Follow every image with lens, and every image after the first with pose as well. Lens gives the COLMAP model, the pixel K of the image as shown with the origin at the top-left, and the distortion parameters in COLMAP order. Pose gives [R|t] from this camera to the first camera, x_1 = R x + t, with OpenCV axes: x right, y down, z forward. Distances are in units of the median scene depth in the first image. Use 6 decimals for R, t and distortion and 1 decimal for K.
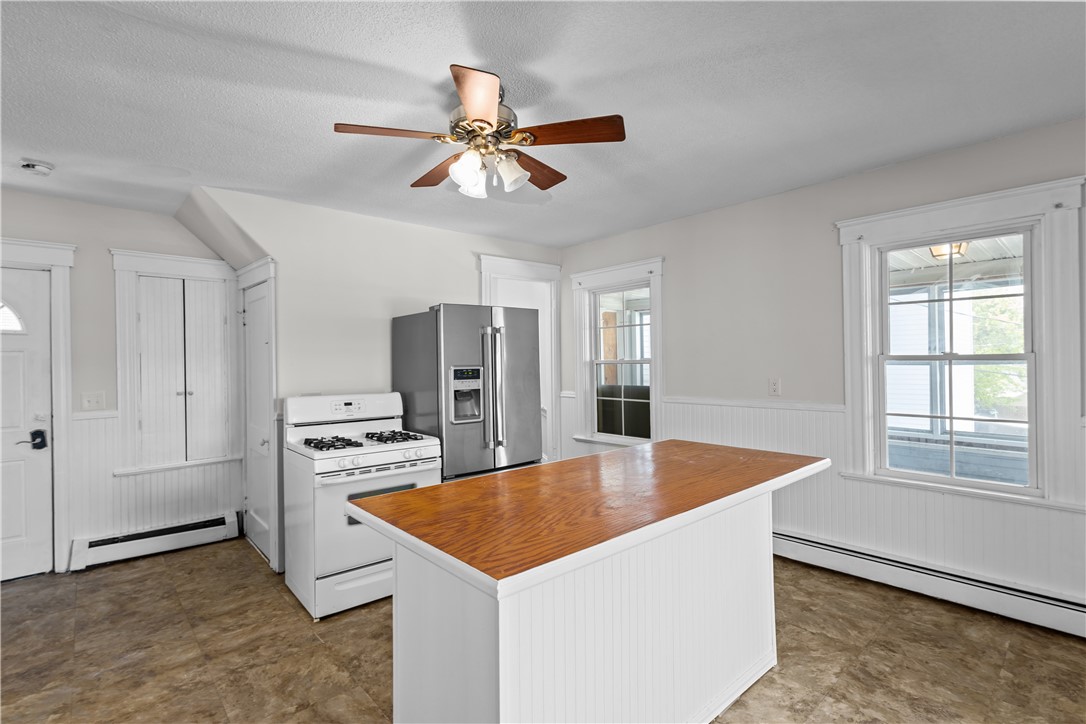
lens RADIAL K [[509.0, 0, 545.0], [0, 509.0, 359.8], [0, 0, 1]] dist [0.008654, -0.000301]
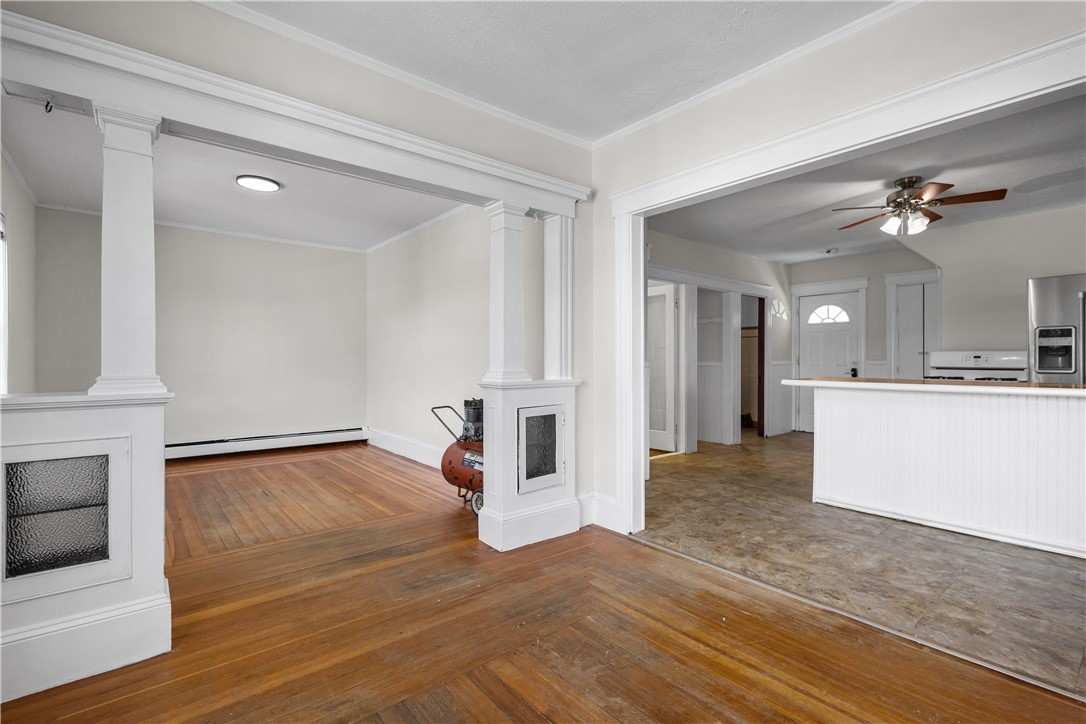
lens RADIAL K [[498.2, 0, 545.7], [0, 498.2, 362.5], [0, 0, 1]] dist [0.005416, -0.000397]
pose [[-0.042598, 0.018283, -0.998925, 1.089401], [0.001621, 0.999833, 0.018230, 0.073851], [0.999091, -0.000842, -0.042620, -0.168385]]
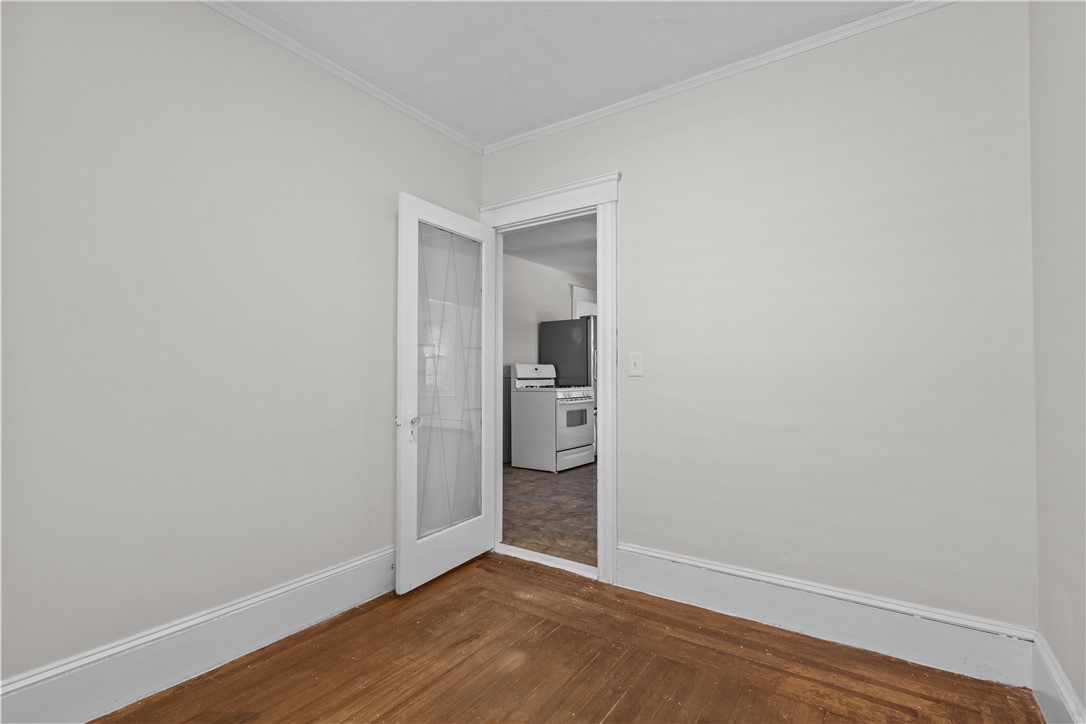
lens RADIAL K [[498.2, 0, 545.7], [0, 498.2, 362.5], [0, 0, 1]] dist [0.005416, -0.000397]
pose [[0.971086, 0.016397, 0.238168, -0.767440], [-0.011360, 0.999682, -0.022508, 0.102433], [-0.238461, 0.019152, 0.970963, -0.698597]]
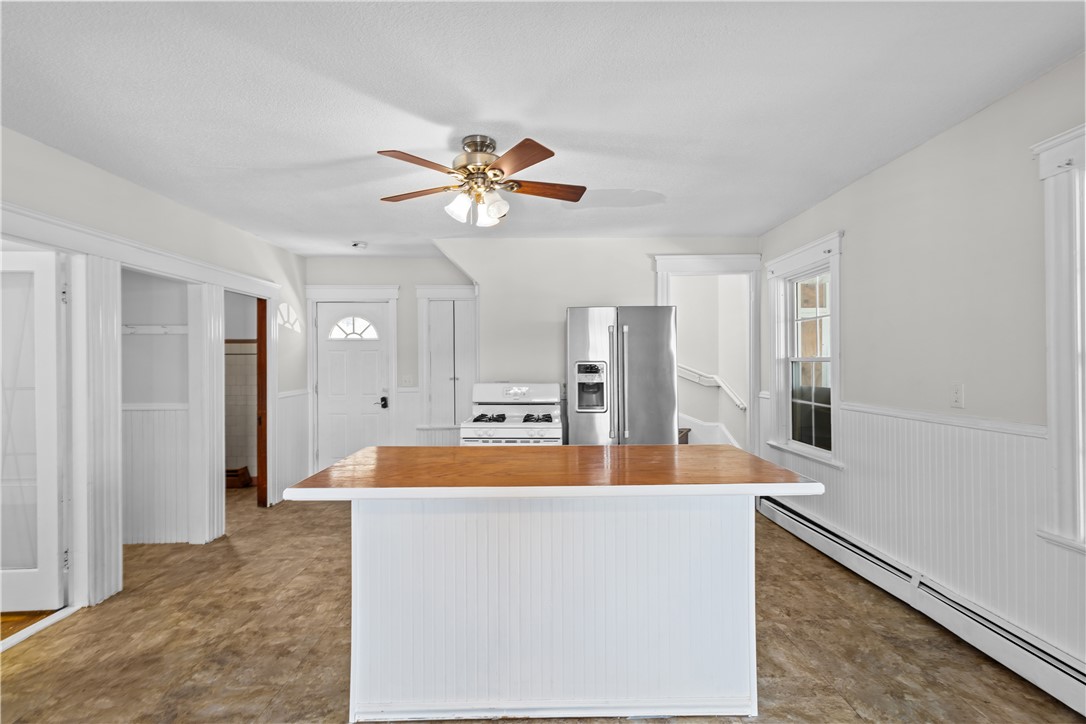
lens RADIAL K [[498.2, 0, 545.7], [0, 498.2, 362.5], [0, 0, 1]] dist [0.005416, -0.000397]
pose [[0.757879, 0.010896, -0.652305, 0.483095], [-0.004652, 0.999925, 0.011298, 0.002456], [0.652379, -0.005528, 0.757873, 0.101515]]
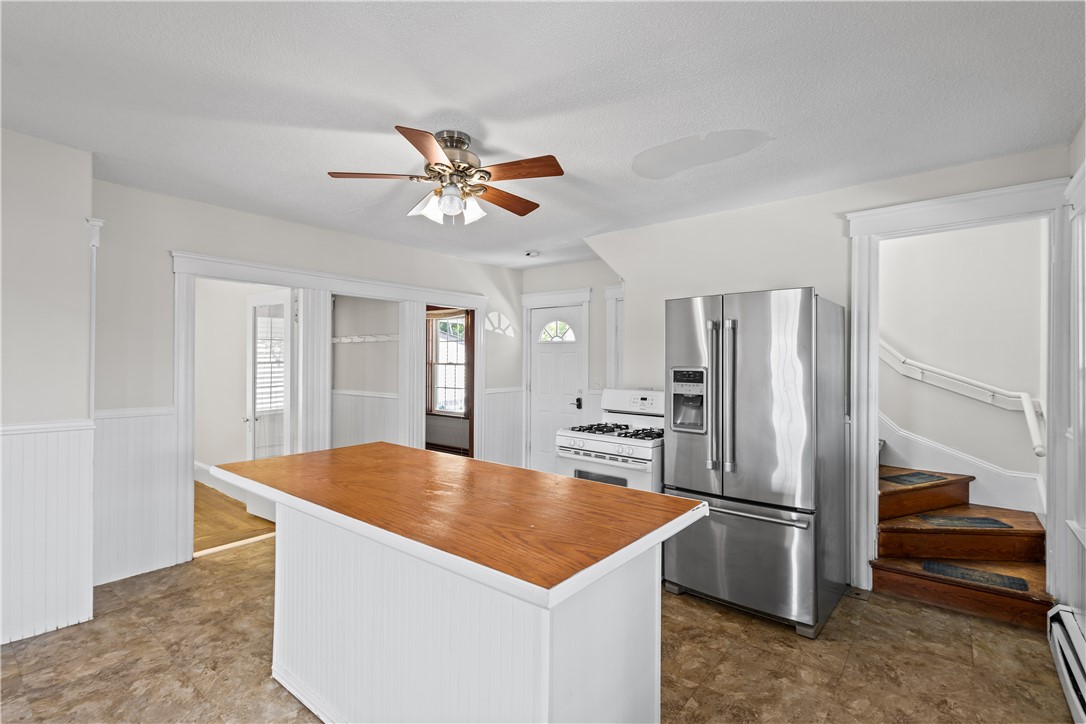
lens RADIAL K [[500.1, 0, 547.7], [0, 500.1, 361.7], [0, 0, 1]] dist [0.003664, -0.000410]
pose [[0.163120, 0.015447, -0.986485, 0.649733], [-0.006941, 0.999871, 0.014509, -0.008476], [0.986582, 0.004481, 0.163206, 0.614017]]
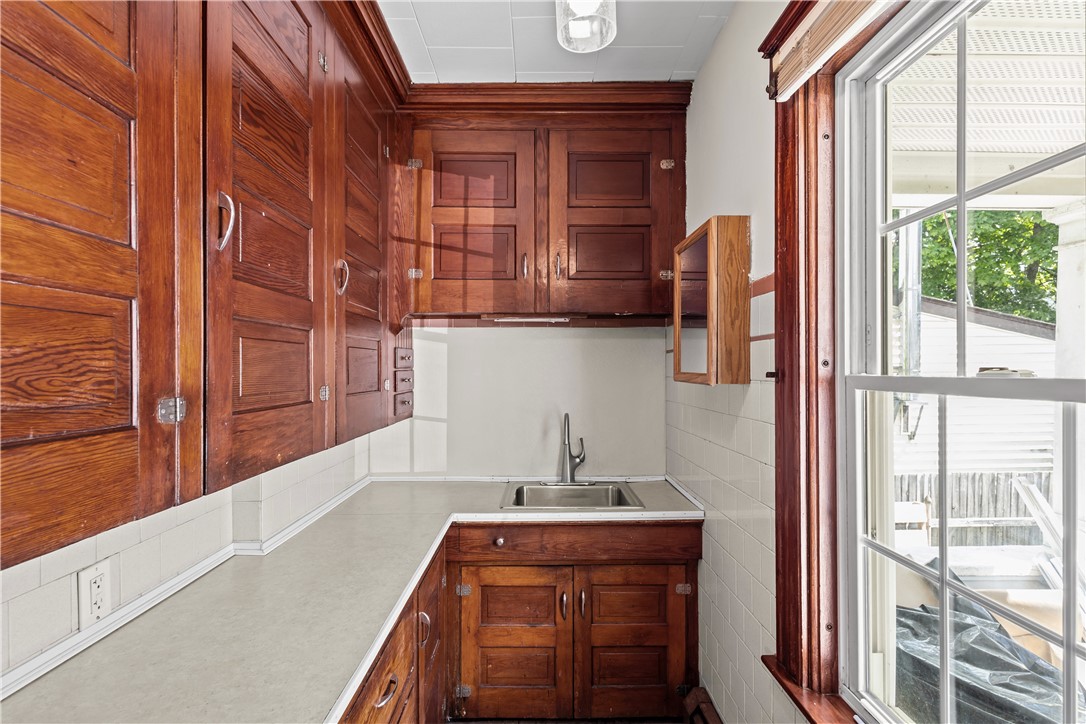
lens RADIAL K [[503.6, 0, 547.2], [0, 503.6, 367.0], [0, 0, 1]] dist [0.002140, -0.000167]
pose [[-0.648085, 0.013167, -0.761454, -1.195645], [0.013192, 0.999895, 0.006062, 0.022283], [0.761454, -0.006116, -0.648190, 0.545533]]
